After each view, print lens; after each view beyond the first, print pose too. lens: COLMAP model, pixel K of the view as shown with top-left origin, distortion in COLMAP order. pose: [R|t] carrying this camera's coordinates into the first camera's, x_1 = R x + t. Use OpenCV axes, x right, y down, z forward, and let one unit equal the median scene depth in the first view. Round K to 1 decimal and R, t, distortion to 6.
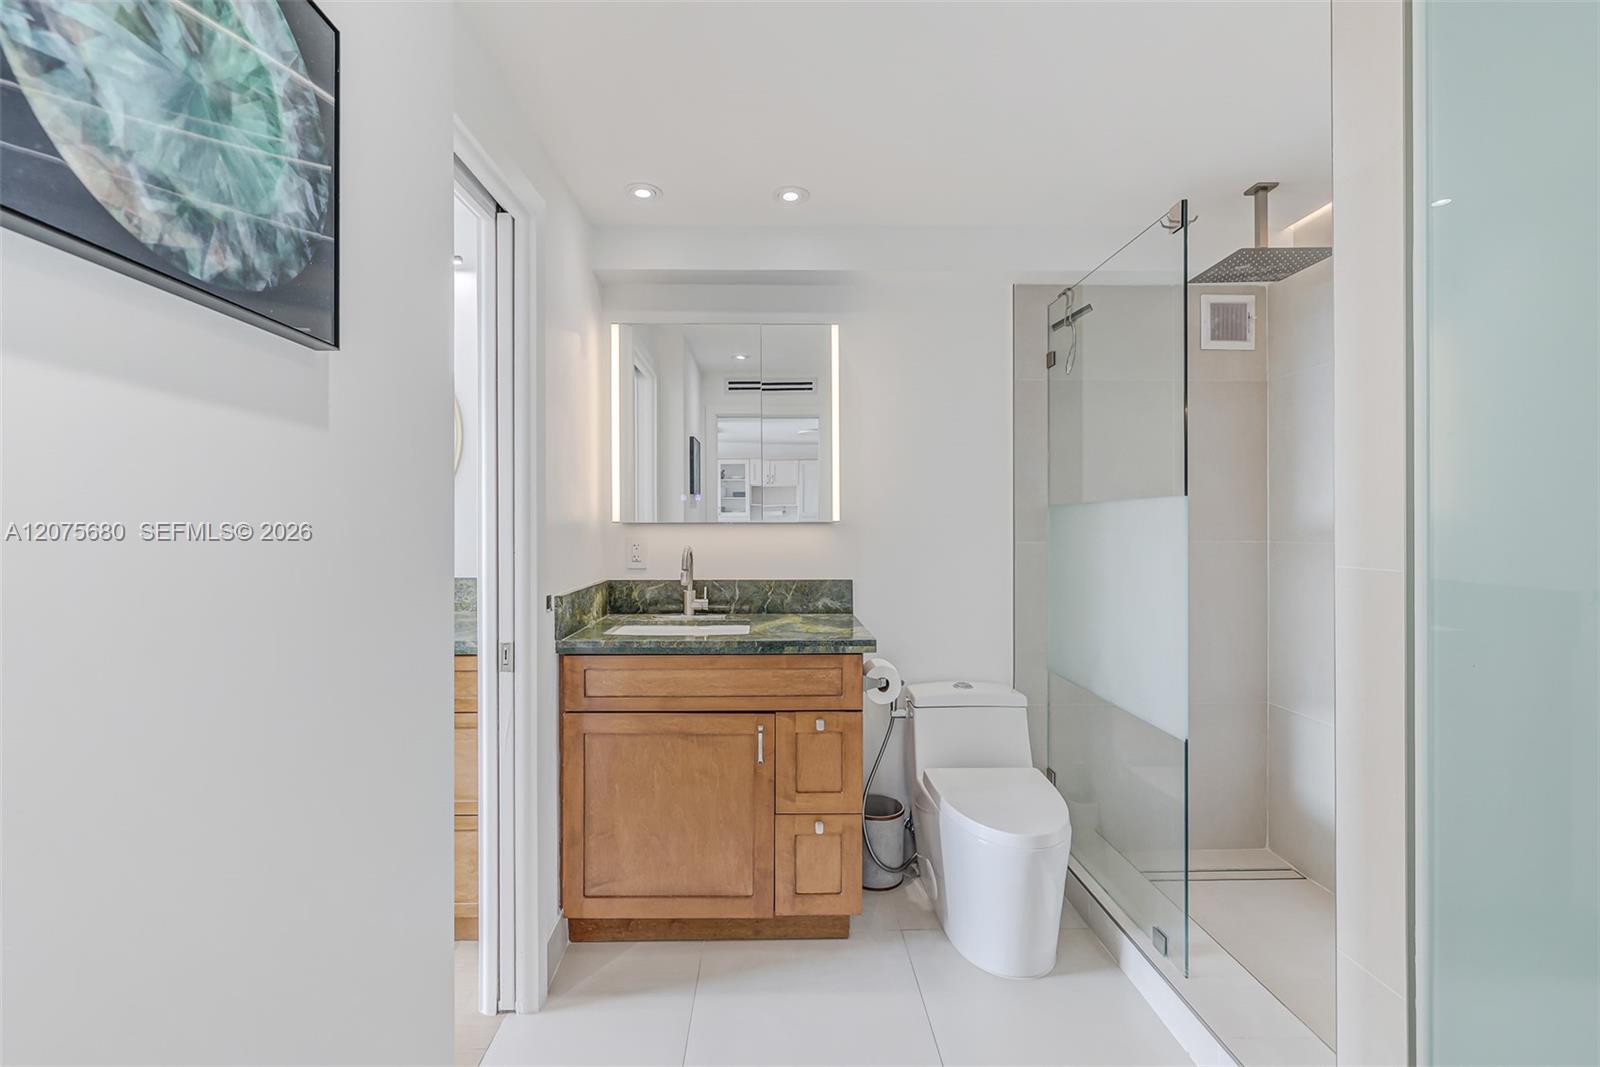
lens RADIAL K [[673.8, 0, 789.3], [0, 673.8, 525.2], [0, 0, 1]] dist [-0.000924, -0.000255]
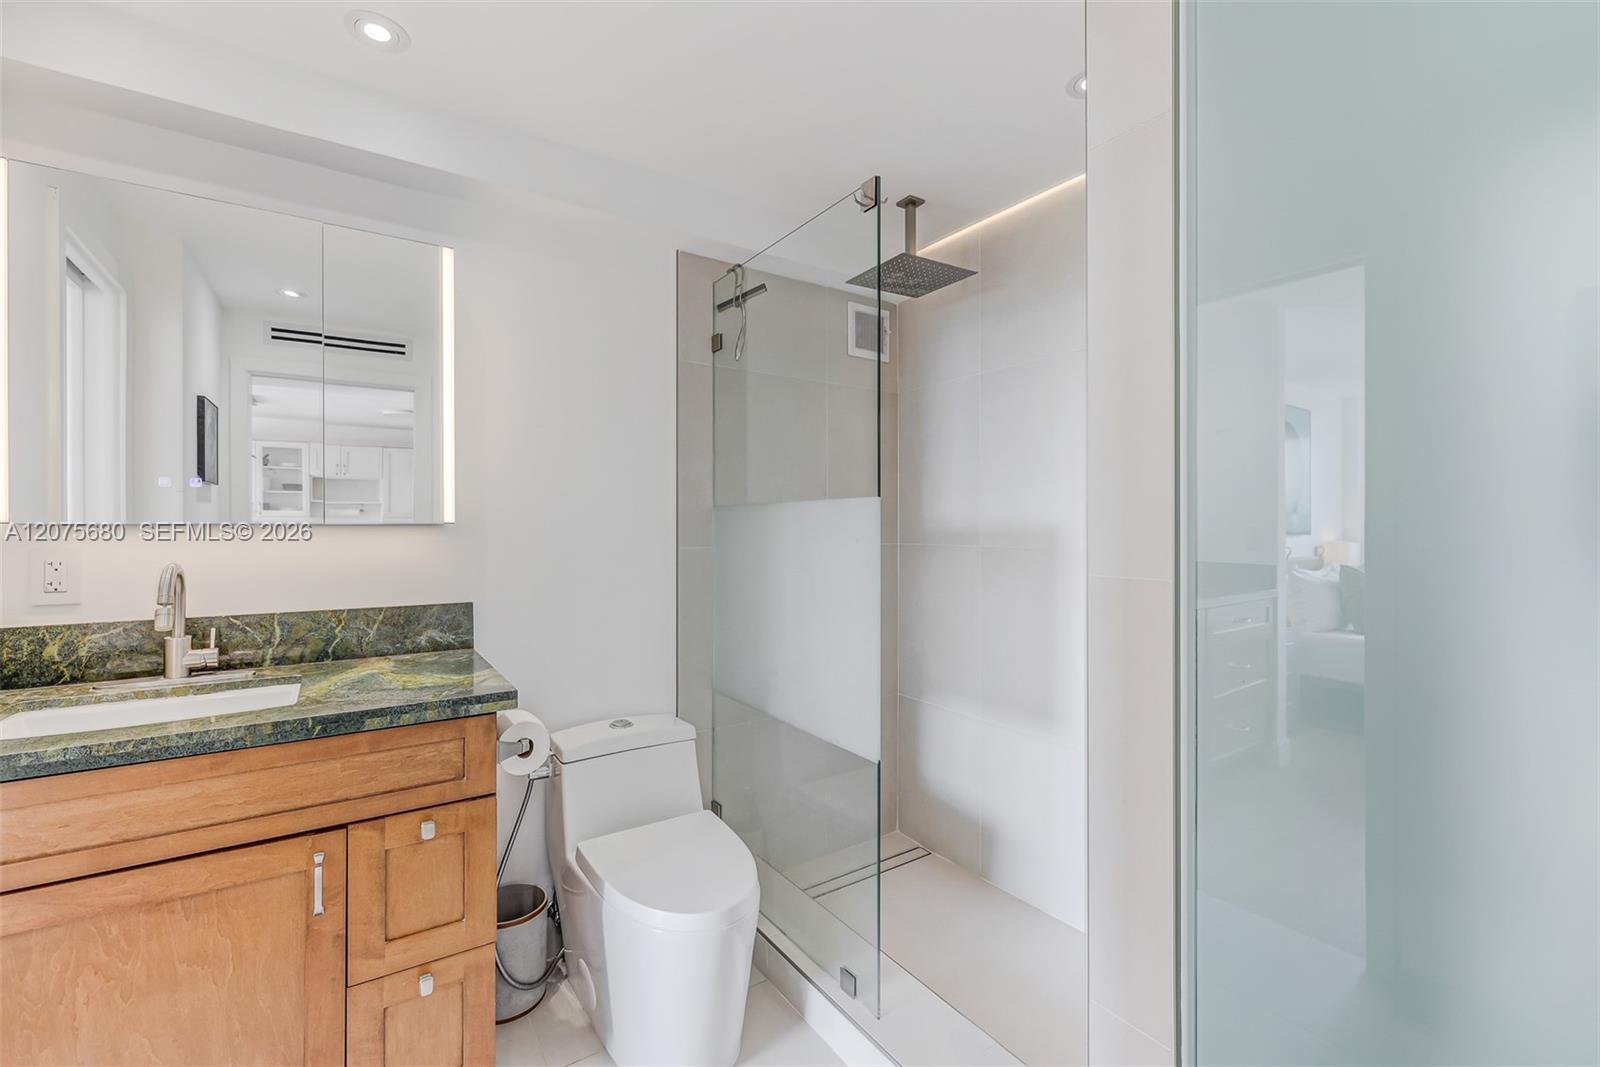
lens RADIAL K [[673.8, 0, 789.3], [0, 673.8, 525.2], [0, 0, 1]] dist [-0.000924, -0.000255]
pose [[0.847661, 0.002057, 0.530534, -0.004253], [-0.000724, 0.999996, -0.002719, -0.001733], [-0.530538, 0.001921, 0.847659, 0.211510]]
